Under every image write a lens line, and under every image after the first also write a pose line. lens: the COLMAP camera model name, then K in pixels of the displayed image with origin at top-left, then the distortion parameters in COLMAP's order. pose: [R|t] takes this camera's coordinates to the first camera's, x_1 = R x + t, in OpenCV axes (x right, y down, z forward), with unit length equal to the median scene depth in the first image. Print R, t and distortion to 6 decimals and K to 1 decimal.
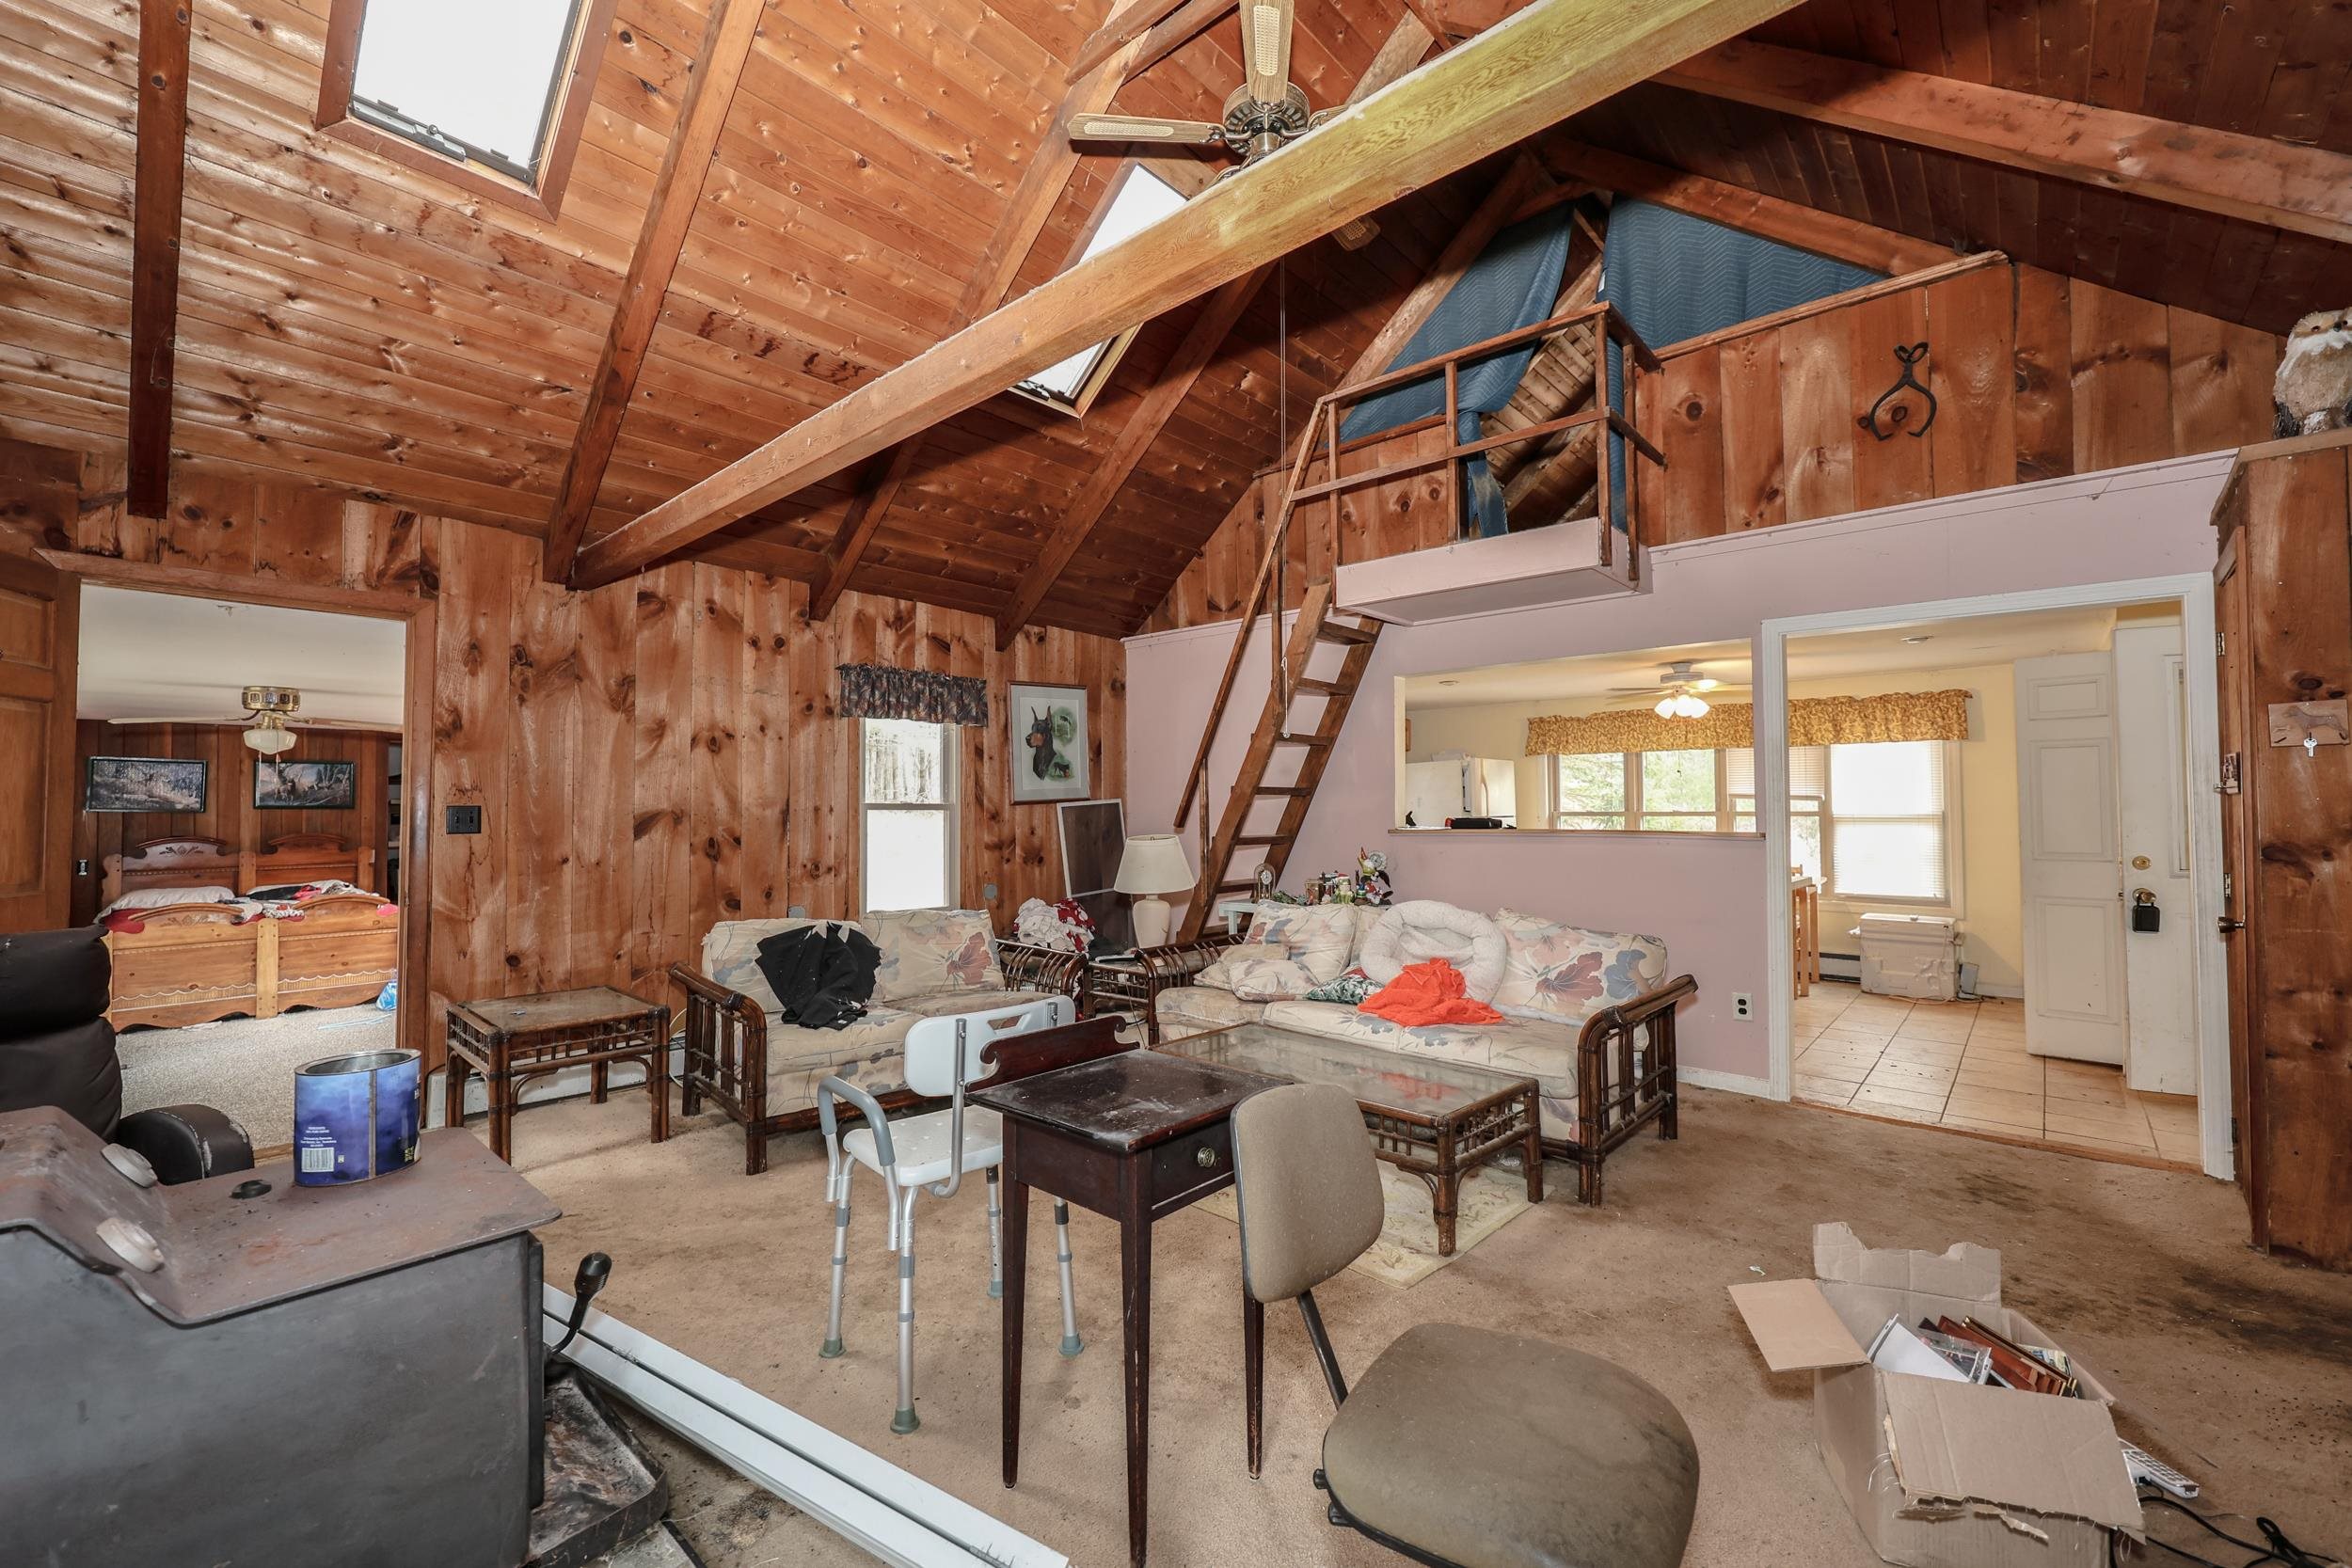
lens RADIAL K [[960.1, 0, 1176.0], [0, 960.1, 784.0], [0, 0, 1]] dist [-0.000504, -0.000251]
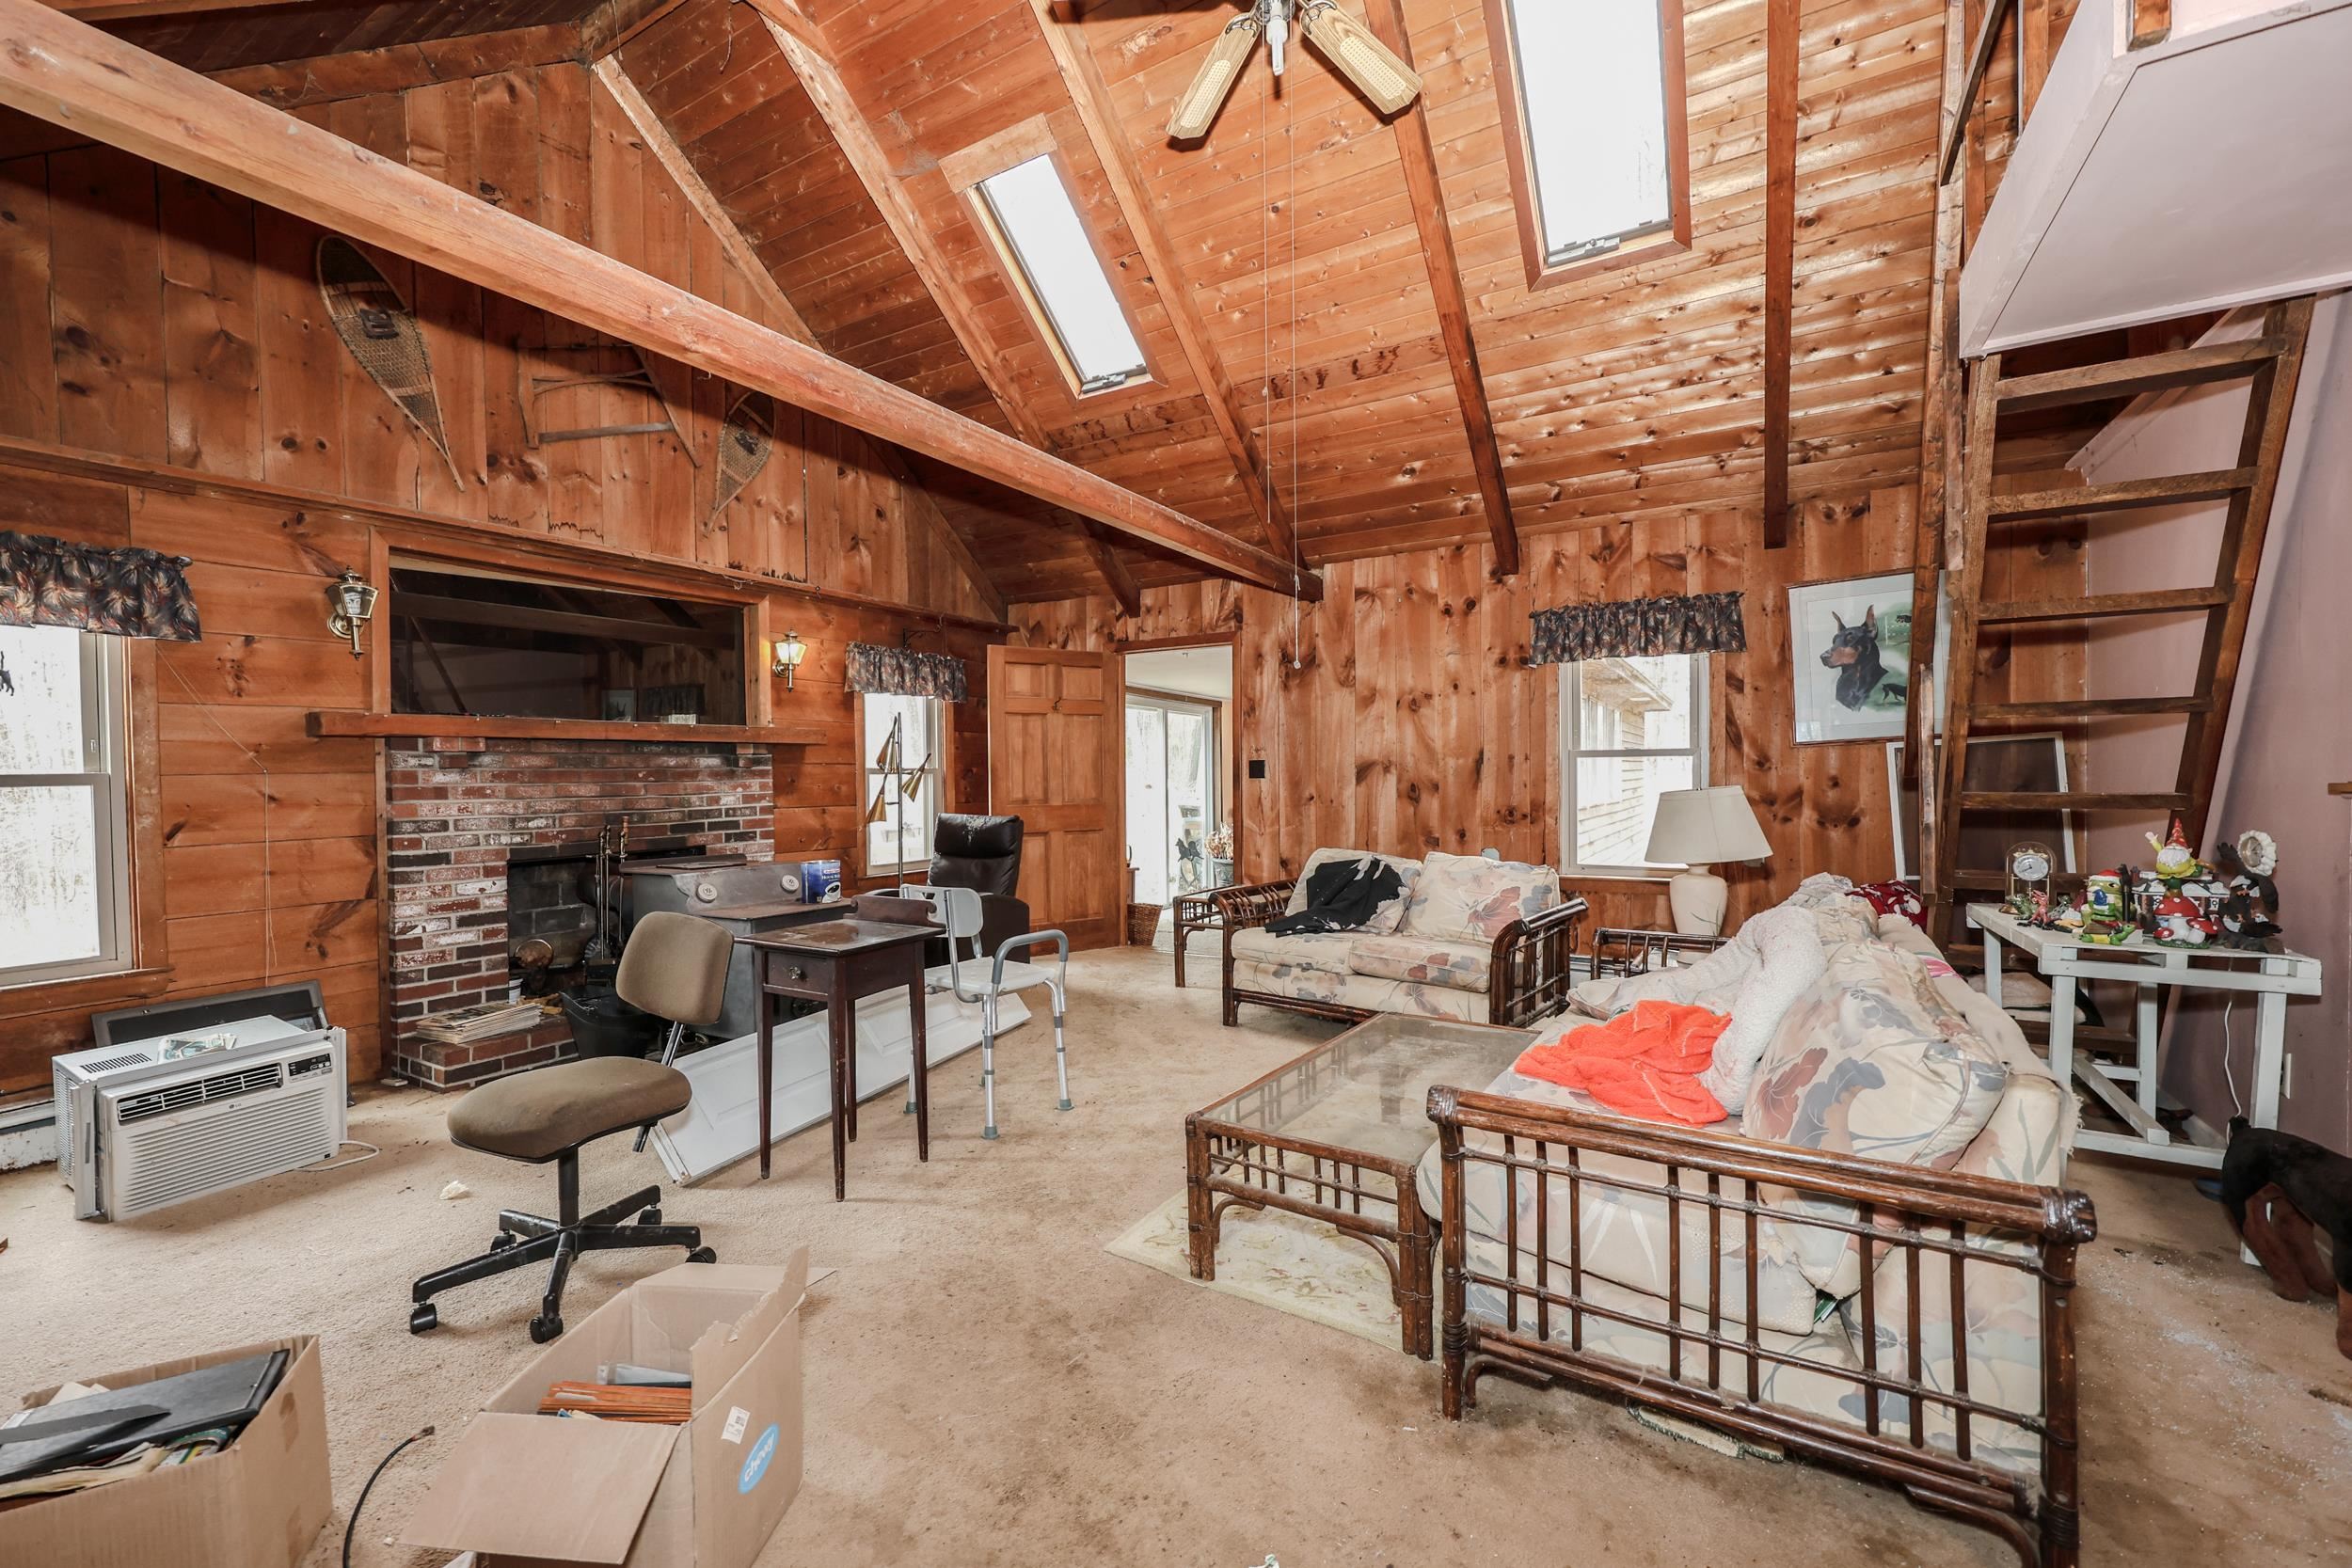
lens RADIAL K [[978.6, 0, 1176.0], [0, 978.6, 784.0], [0, 0, 1]] dist [-0.000531, -0.000104]
pose [[0.199134, 0.009209, -0.979929, 0.584320], [0.040156, 0.999039, 0.017549, 0.021130], [0.979149, -0.042845, 0.198573, 0.432065]]
